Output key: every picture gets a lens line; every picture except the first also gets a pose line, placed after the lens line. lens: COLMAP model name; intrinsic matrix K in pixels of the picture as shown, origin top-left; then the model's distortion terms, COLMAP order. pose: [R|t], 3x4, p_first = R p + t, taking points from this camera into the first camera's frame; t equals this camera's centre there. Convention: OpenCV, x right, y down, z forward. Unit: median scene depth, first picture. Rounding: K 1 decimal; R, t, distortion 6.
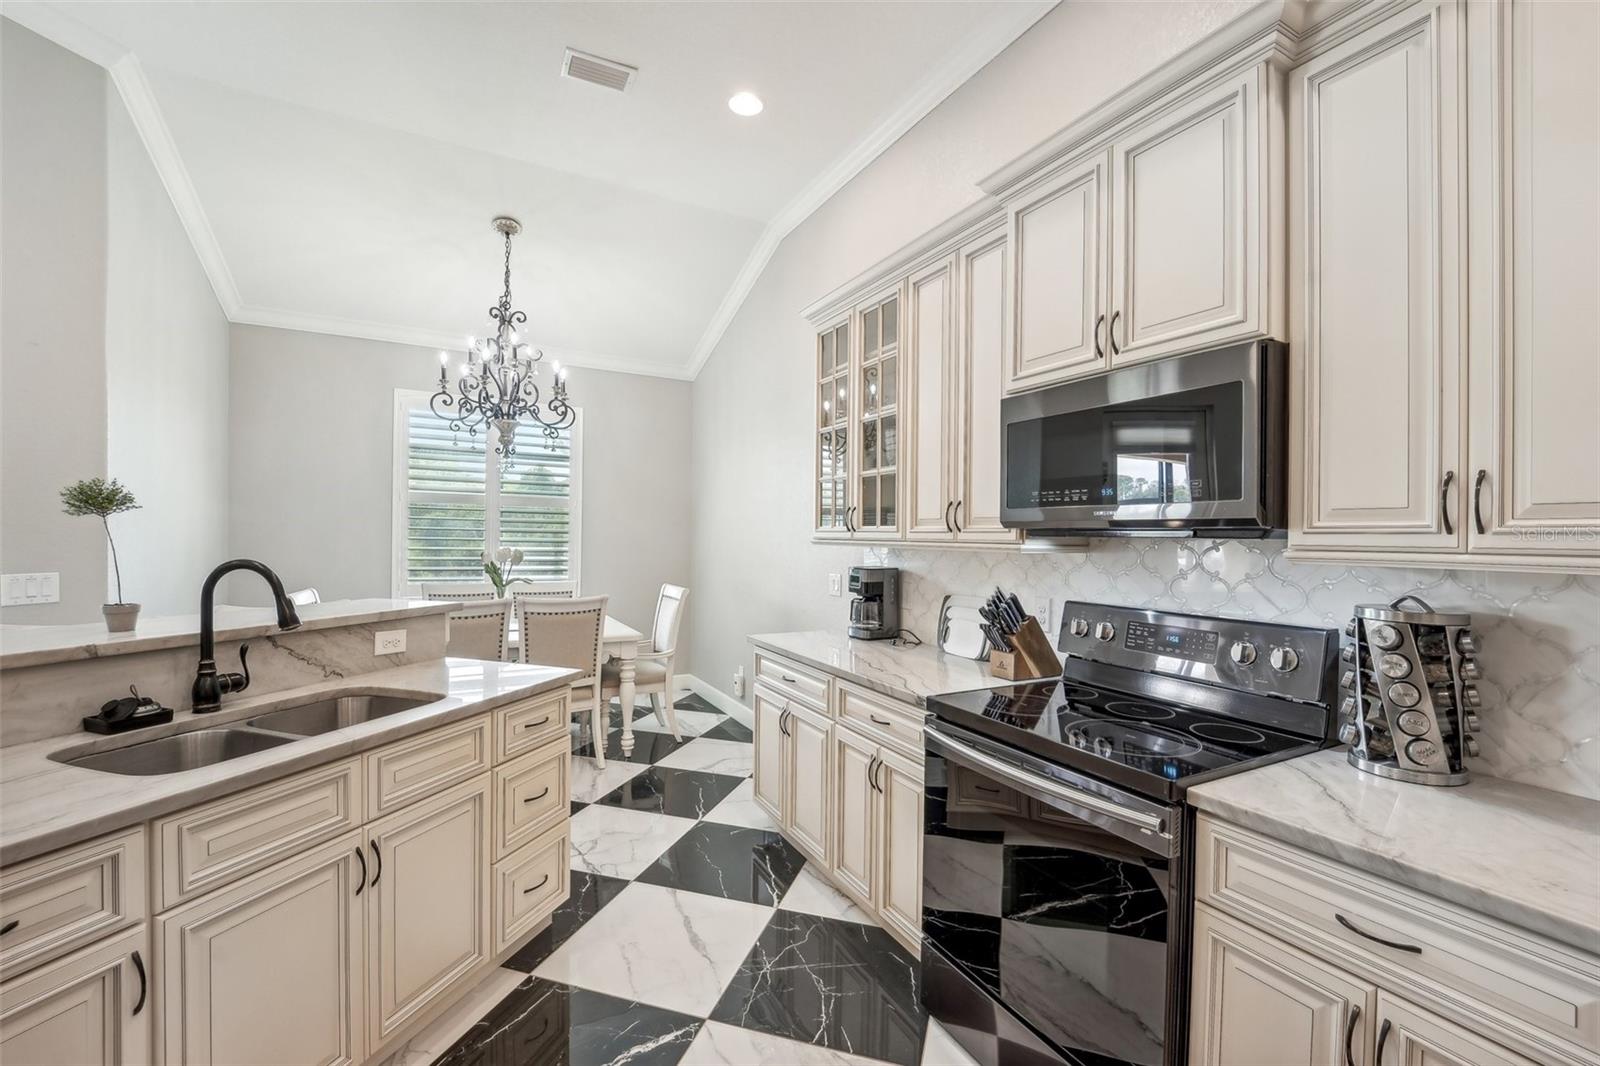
lens RADIAL K [[666.1, 0, 795.5], [0, 666.1, 542.1], [0, 0, 1]] dist [-0.015522, -0.000186]
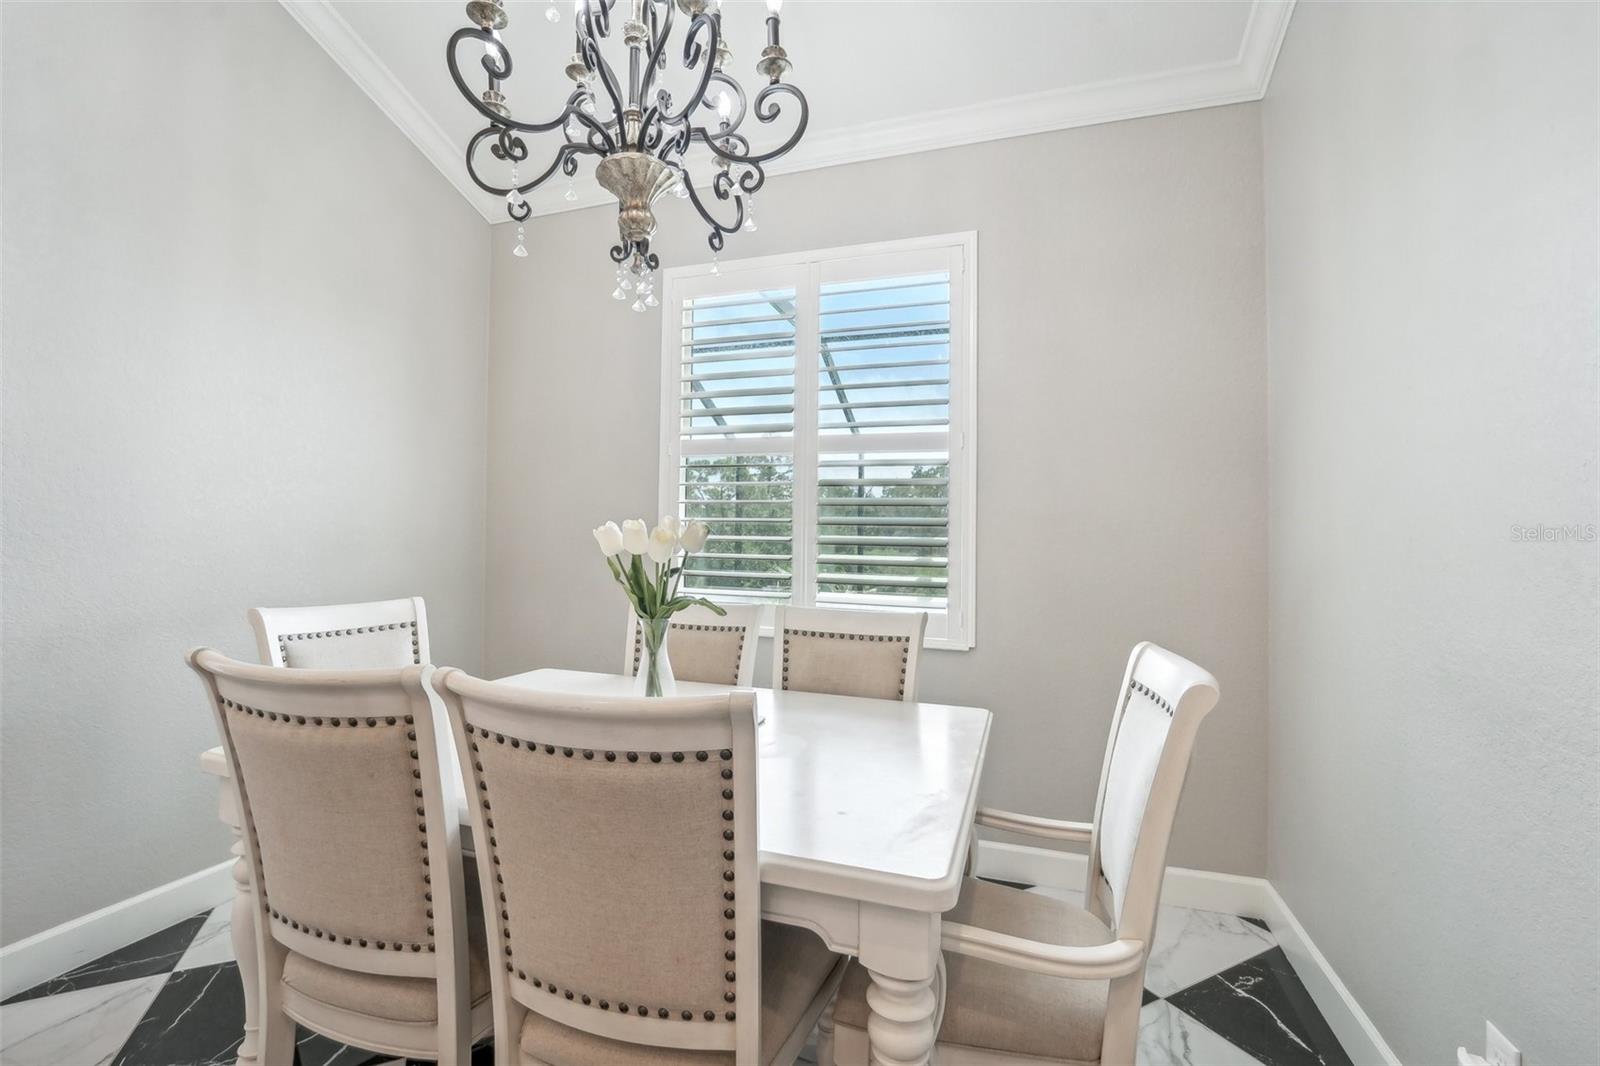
lens RADIAL K [[666.1, 0, 795.5], [0, 666.1, 542.1], [0, 0, 1]] dist [-0.015522, -0.000186]
pose [[0.698483, -0.009261, -0.715567, -0.157769], [-0.013017, 0.999586, -0.025643, 0.047933], [0.715508, 0.027225, 0.698074, 1.163577]]
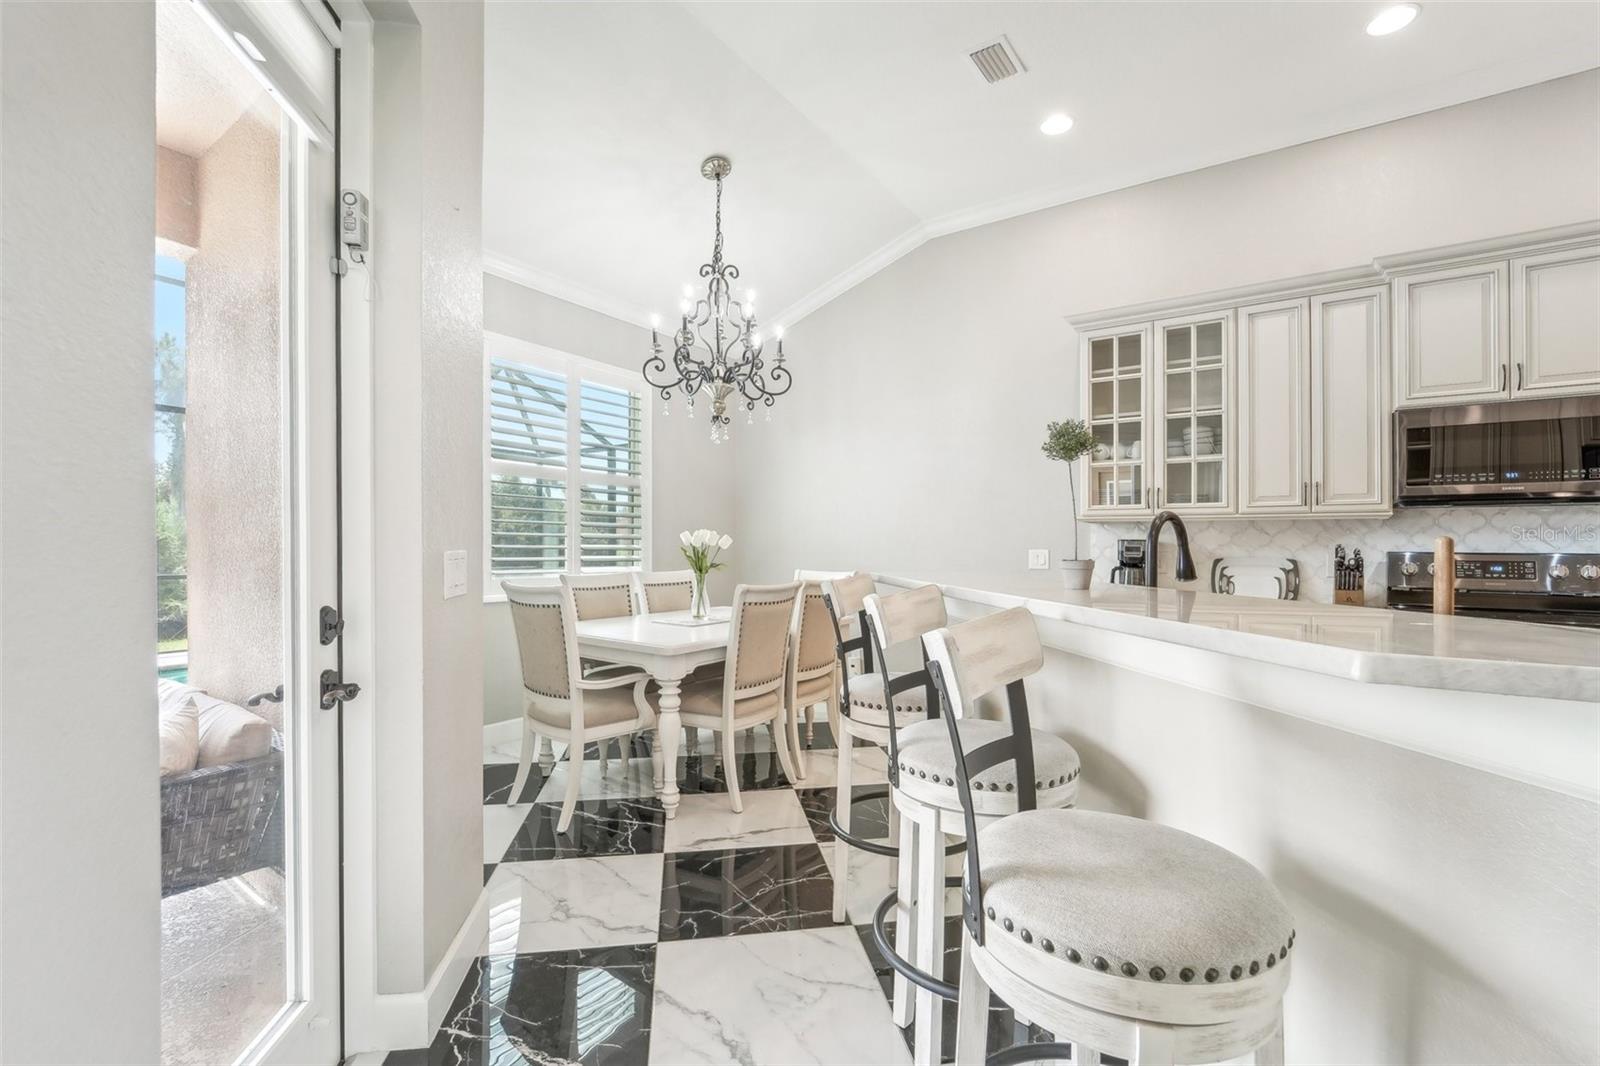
lens RADIAL K [[689.2, 0, 794.9], [0, 689.2, 552.7], [0, 0, 1]] dist [-0.021498, -0.000277]
pose [[0.895629, -0.014751, 0.444557, -1.090648], [0.010263, 0.999869, 0.012501, 0.043940], [-0.444683, -0.006633, 0.895663, 0.182528]]
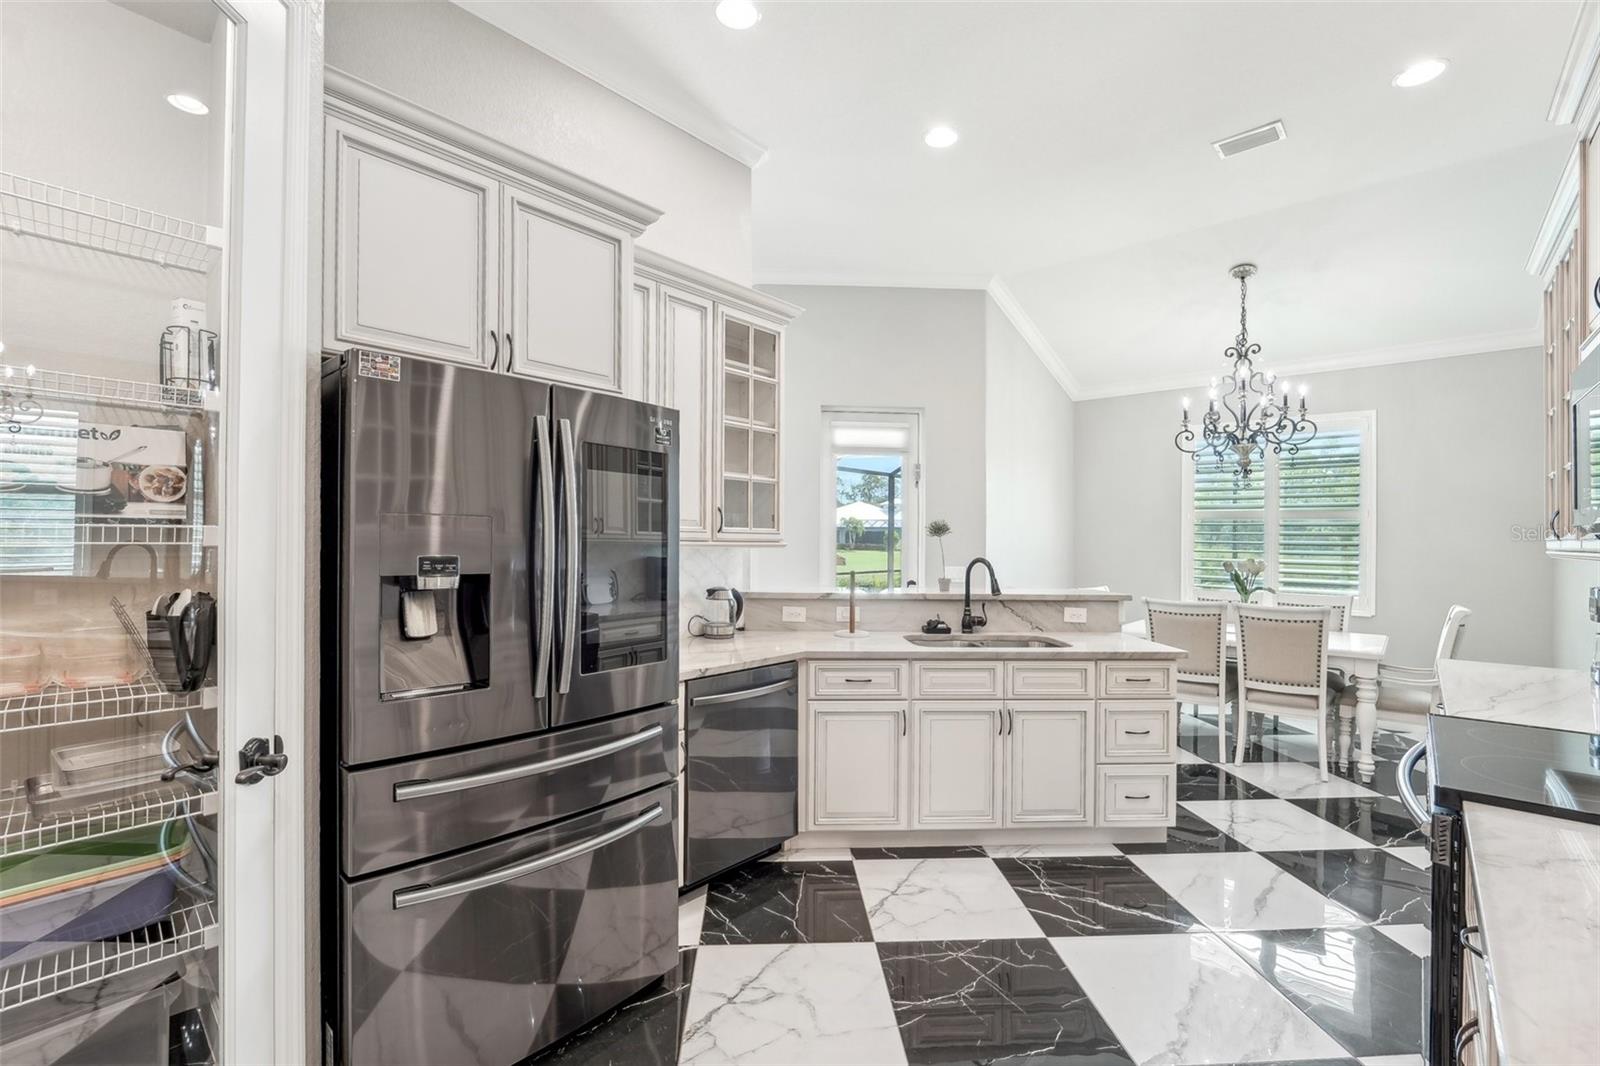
lens RADIAL K [[689.1, 0, 807.5], [0, 689.1, 534.3], [0, 0, 1]] dist [-0.029614, -0.000096]
pose [[0.349064, -0.020929, -0.936865, 0.536762], [-0.011982, 0.999569, -0.026794, 0.009795], [0.937022, 0.020578, 0.348663, -0.117144]]
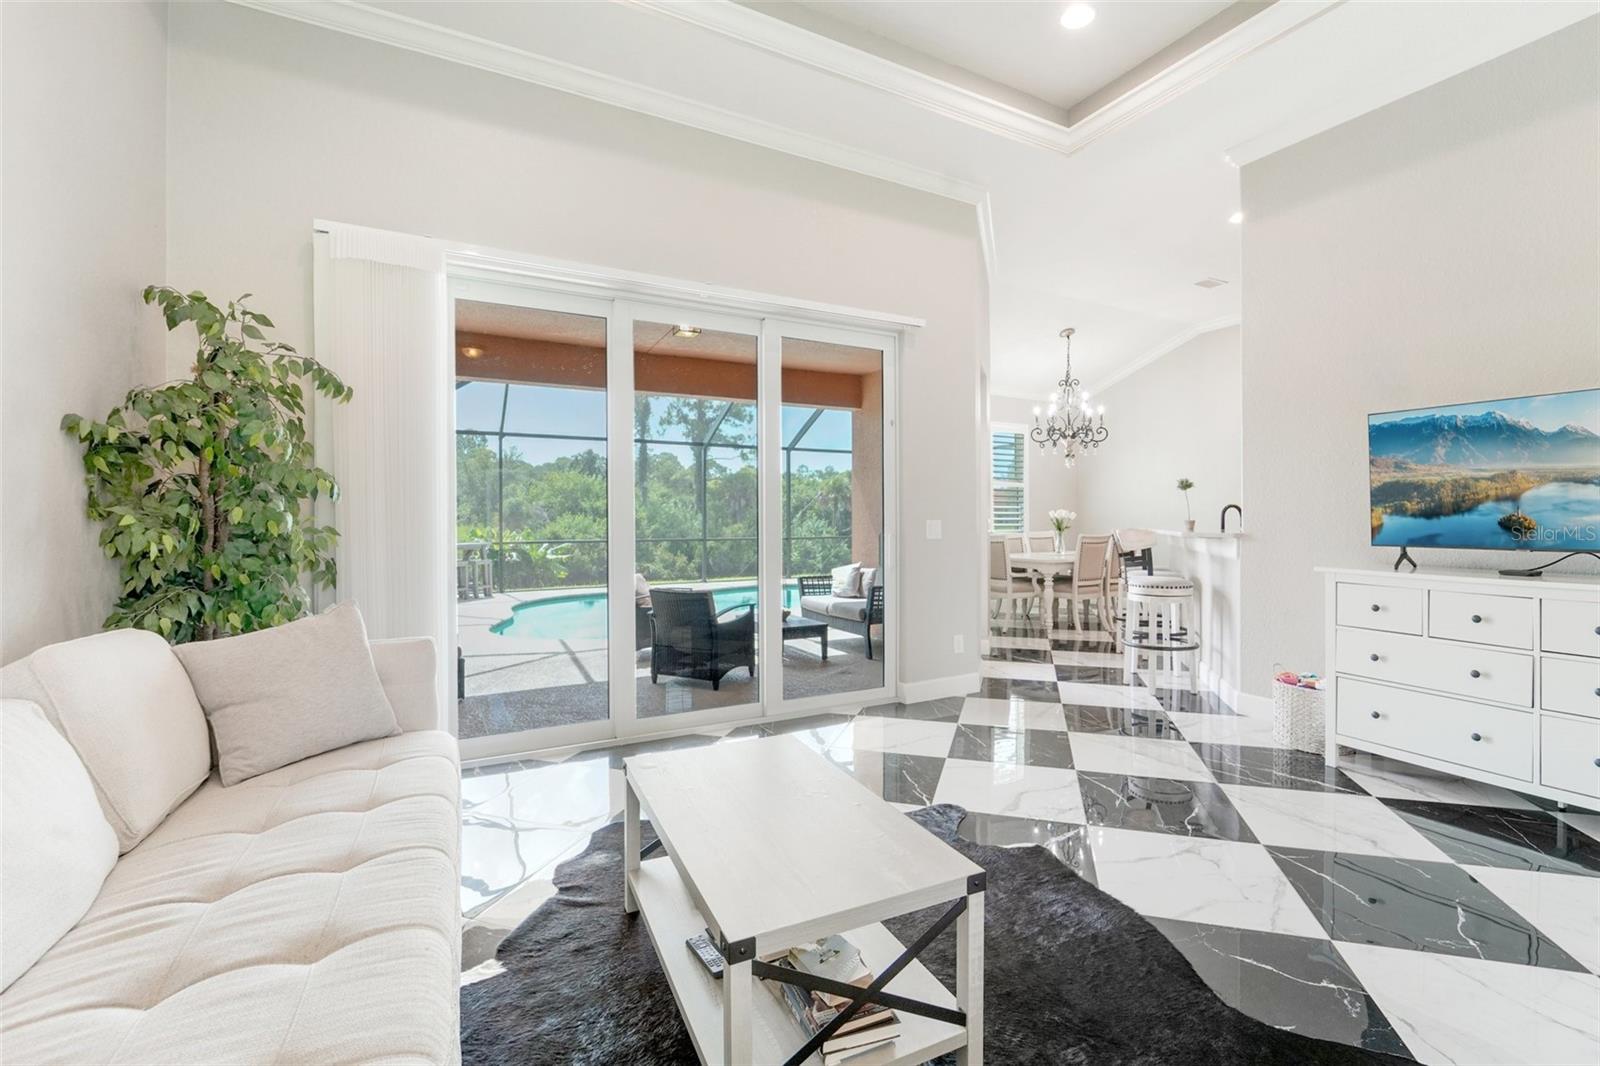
lens RADIAL K [[689.1, 0, 807.5], [0, 689.1, 534.3], [0, 0, 1]] dist [-0.029614, -0.000096]
pose [[0.999842, -0.017692, -0.001978, -1.659029], [0.017716, 0.999762, 0.012704, 0.054723], [0.001753, -0.012737, 0.999917, -1.267741]]
